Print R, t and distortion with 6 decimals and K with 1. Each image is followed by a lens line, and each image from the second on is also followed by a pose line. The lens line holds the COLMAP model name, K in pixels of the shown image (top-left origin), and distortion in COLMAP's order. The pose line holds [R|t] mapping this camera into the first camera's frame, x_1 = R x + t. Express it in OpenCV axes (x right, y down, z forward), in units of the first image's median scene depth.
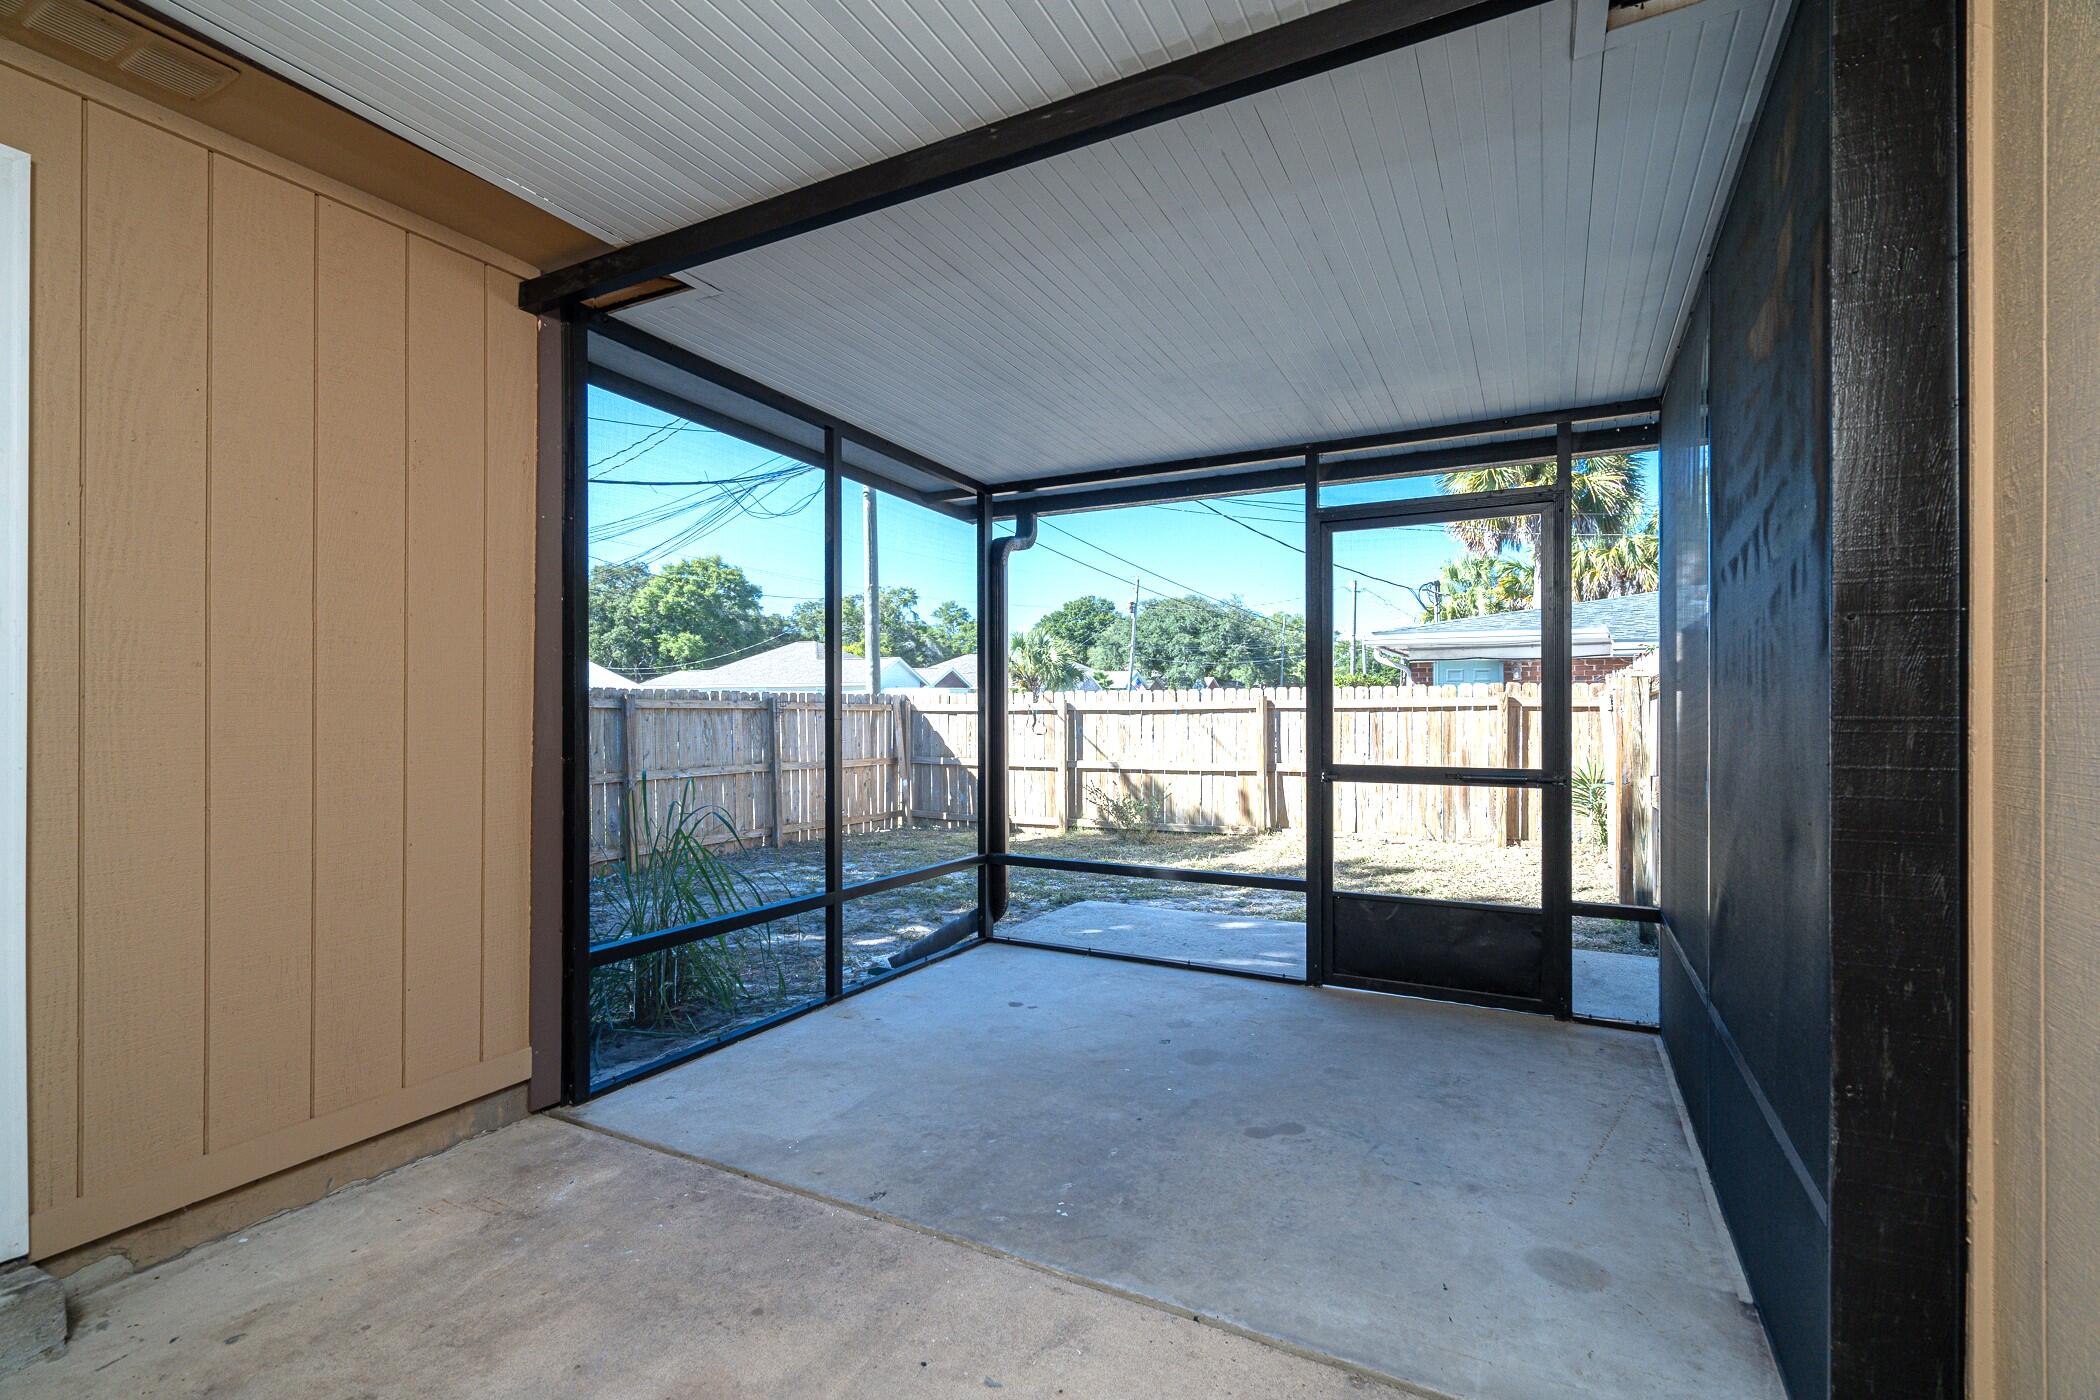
lens RADIAL K [[943.3, 0, 1046.9], [0, 943.3, 706.2], [0, 0, 1]] dist [-0.003423, 0.001748]
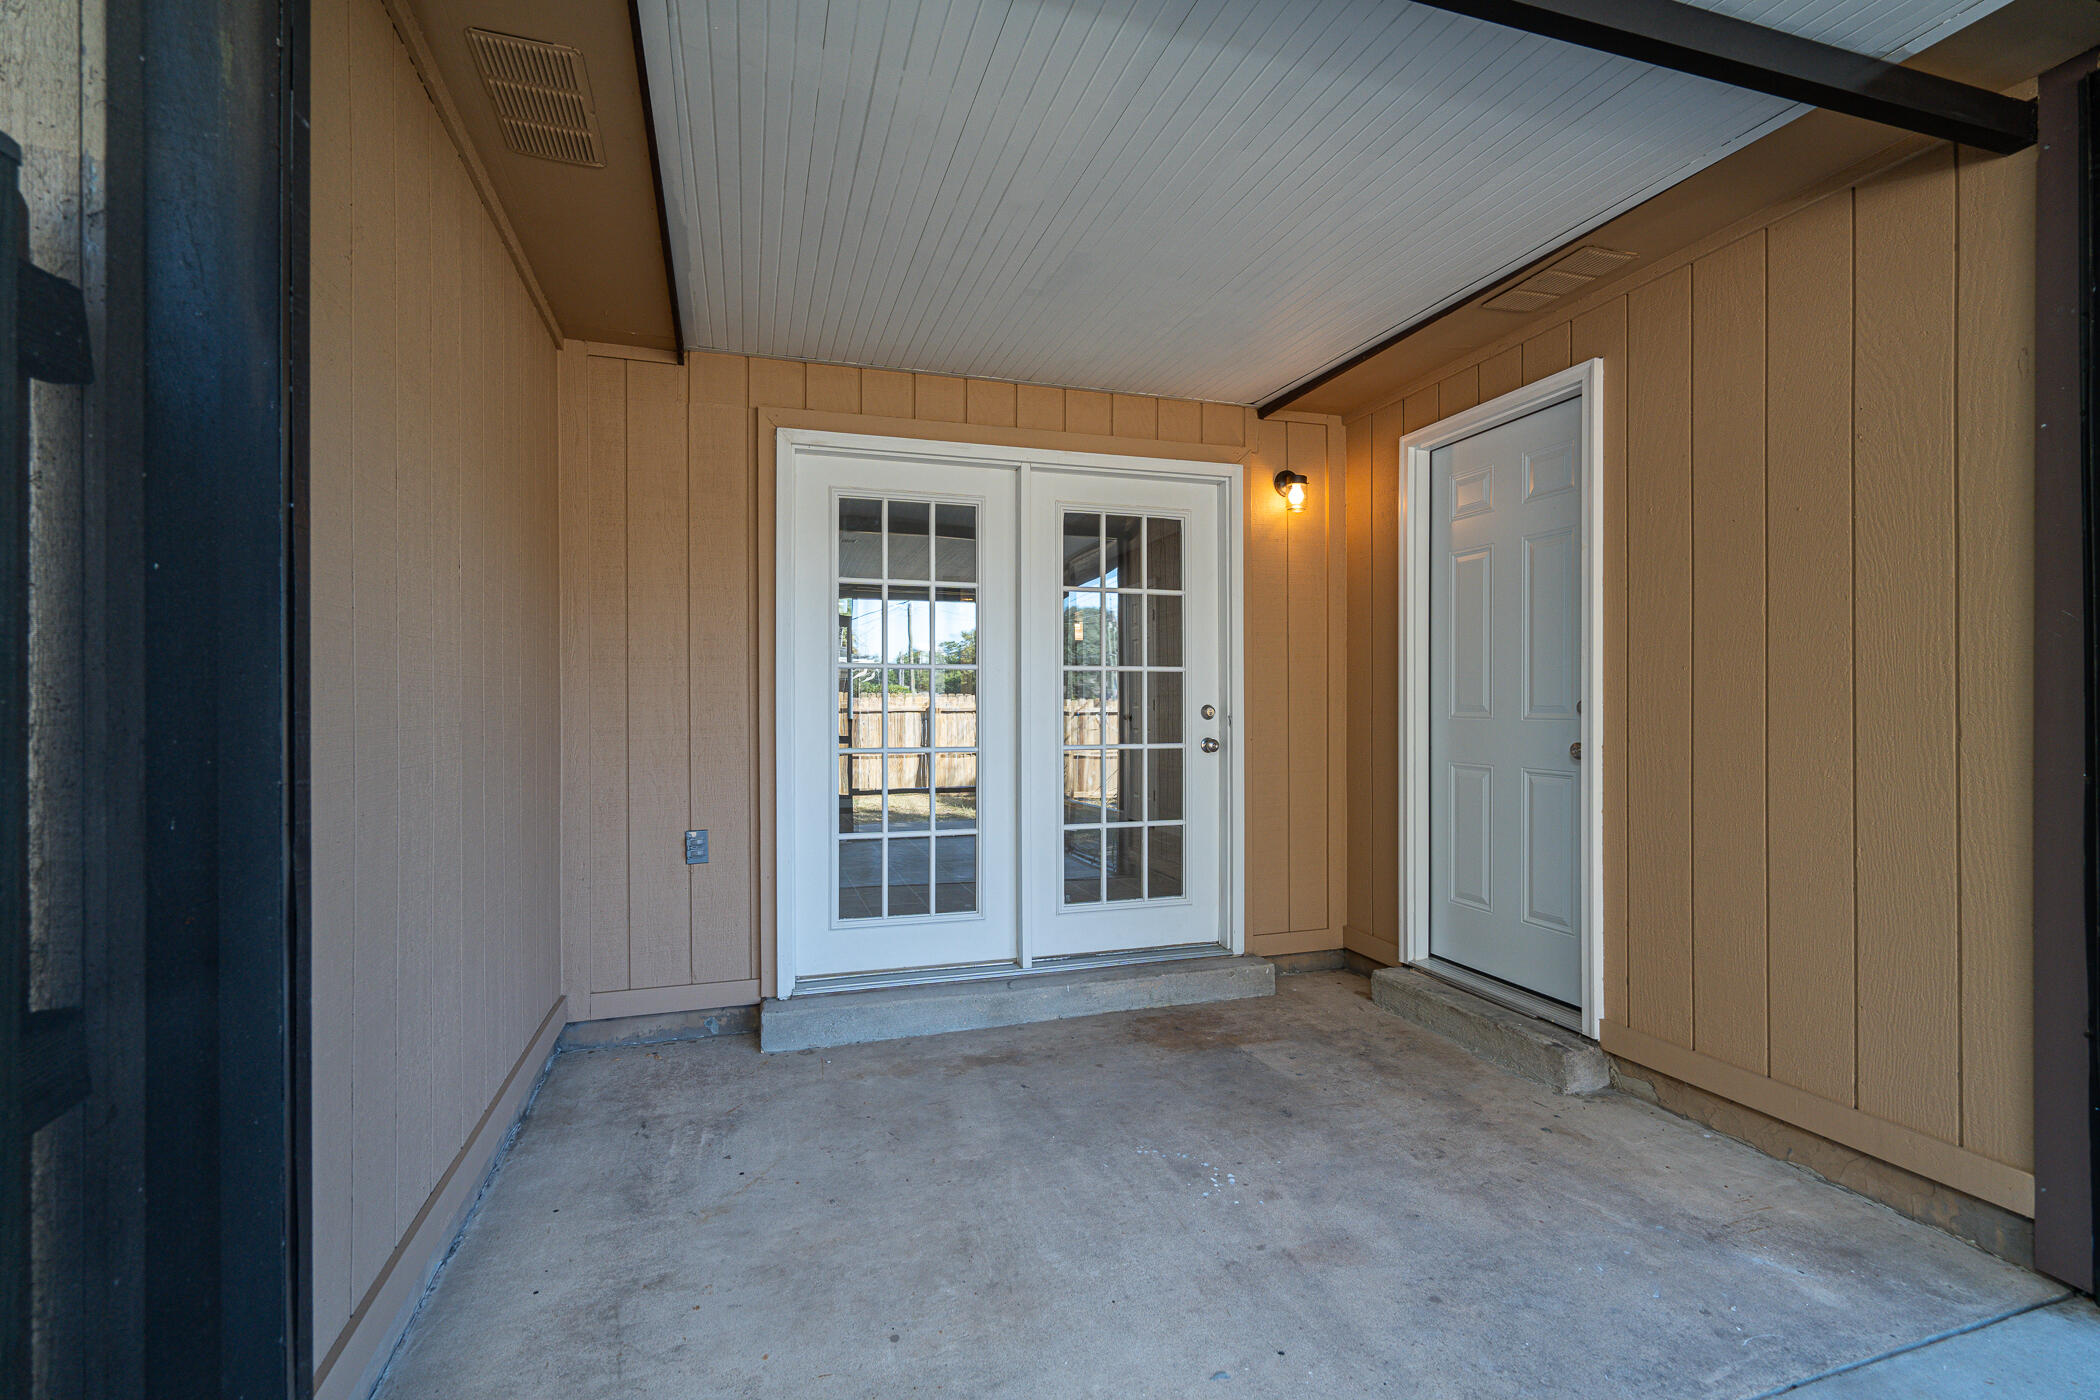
lens RADIAL K [[943.3, 0, 1046.9], [0, 943.3, 706.2], [0, 0, 1]] dist [-0.003423, 0.001748]
pose [[-0.702288, 0.001809, -0.711891, 0.370580], [0.003960, 0.999991, -0.001366, 0.003350], [0.711882, -0.003779, -0.702289, 0.744960]]
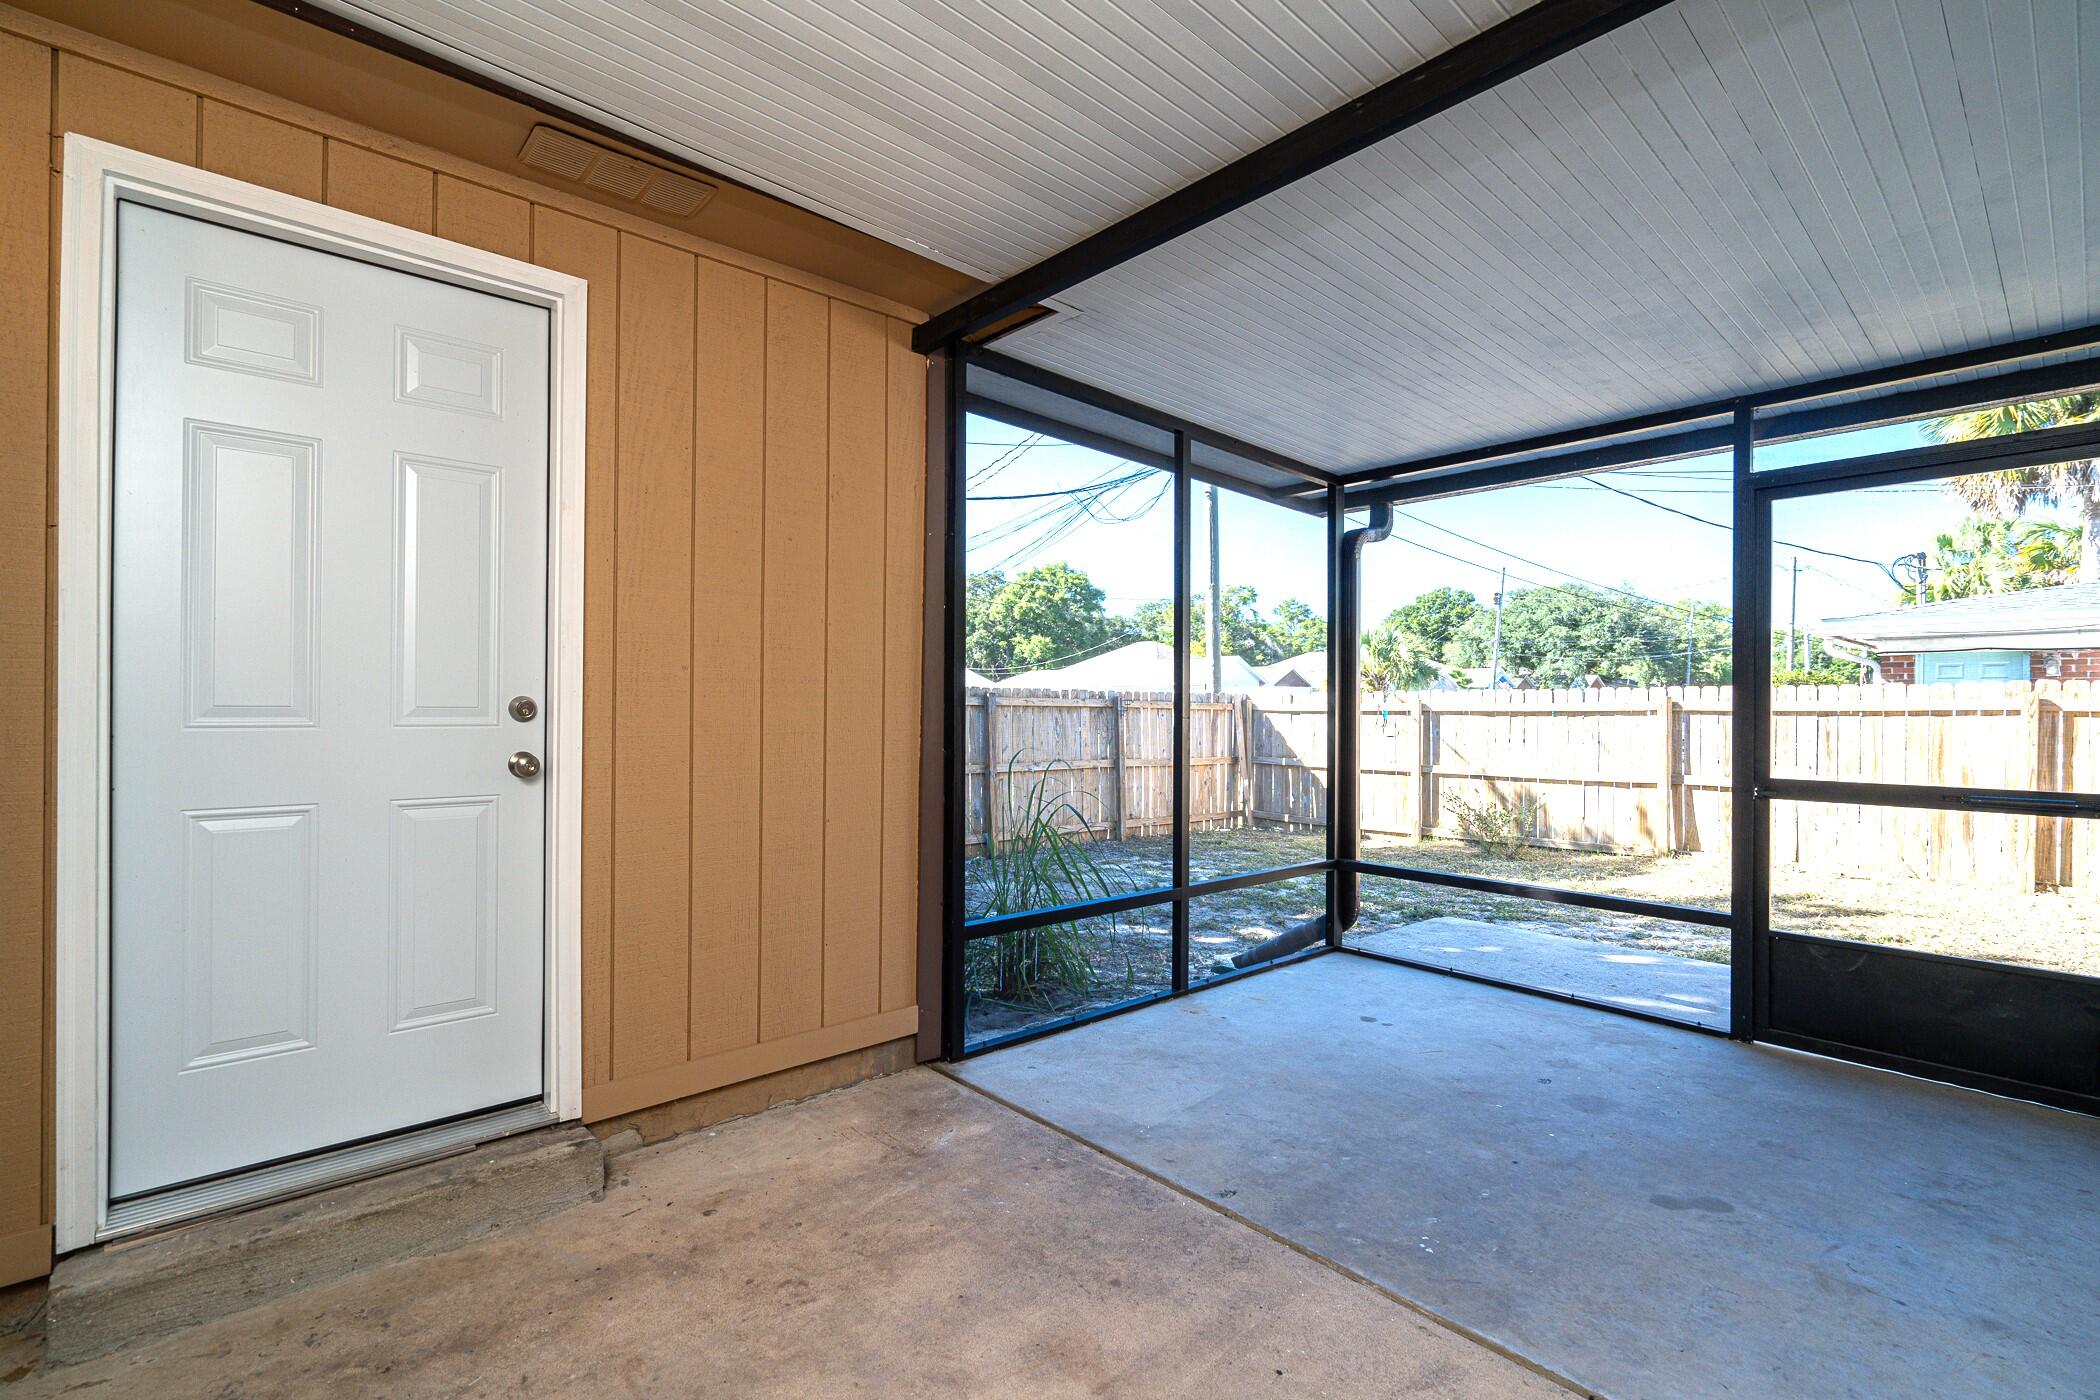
lens RADIAL K [[943.3, 0, 1046.9], [0, 943.3, 706.2], [0, 0, 1]] dist [-0.003423, 0.001748]
pose [[0.938298, 0.007061, -0.345757, -0.010958], [-0.006693, 0.999975, 0.002259, 0.000013], [0.345764, 0.000195, 0.938322, -0.004716]]
